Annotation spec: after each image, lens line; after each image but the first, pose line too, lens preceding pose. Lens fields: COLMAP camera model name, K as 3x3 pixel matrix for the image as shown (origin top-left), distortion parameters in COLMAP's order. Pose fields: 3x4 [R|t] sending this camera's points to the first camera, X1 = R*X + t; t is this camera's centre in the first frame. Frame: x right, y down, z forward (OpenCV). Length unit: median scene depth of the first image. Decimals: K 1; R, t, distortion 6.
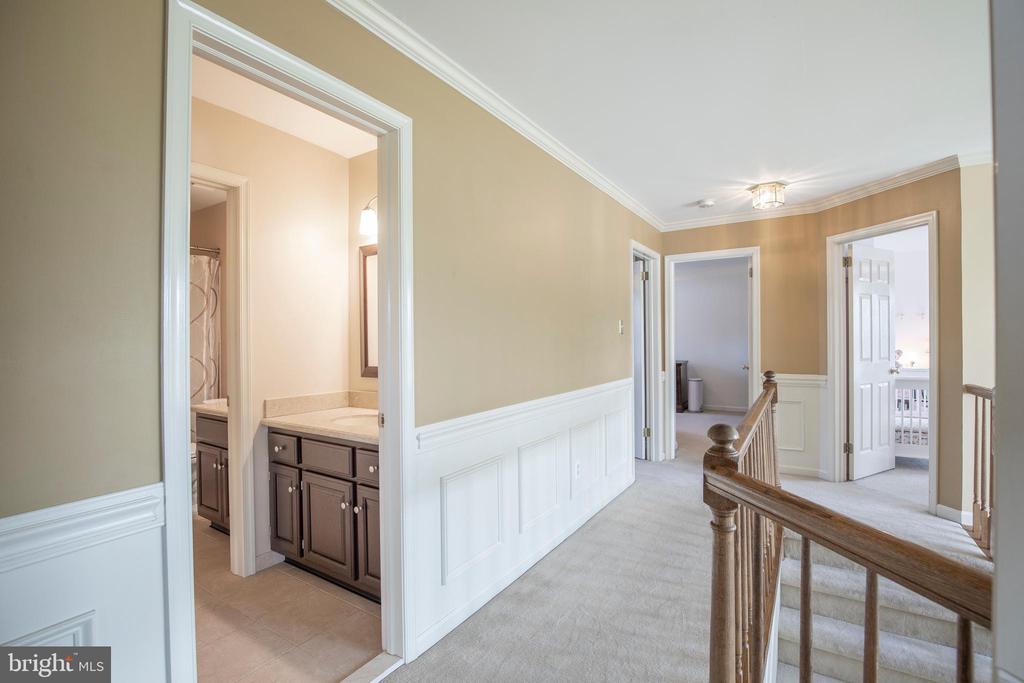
lens RADIAL K [[471.0, 0, 518.9], [0, 471.0, 341.0], [0, 0, 1]] dist [-0.024583, 0.000095]
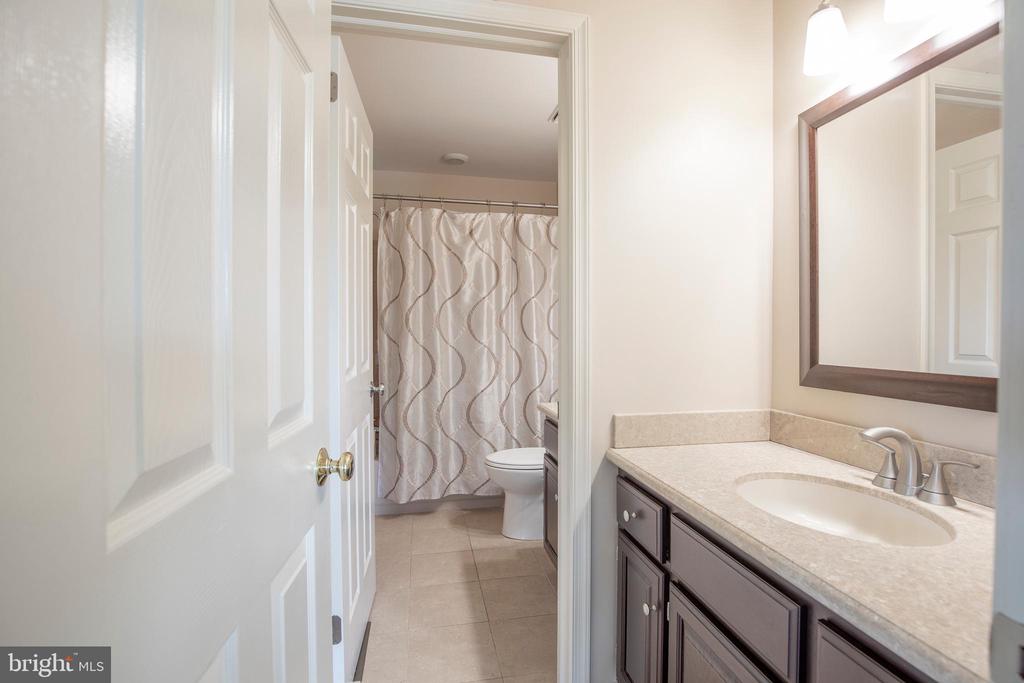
lens RADIAL K [[471.0, 0, 519.0], [0, 471.0, 339.4], [0, 0, 1]] dist [-0.024583, 0.000095]
pose [[0.689505, 0.016068, -0.724102, -0.221952], [-0.007605, 0.999859, 0.014946, 0.028296], [0.724241, -0.004799, 0.689531, 0.542402]]
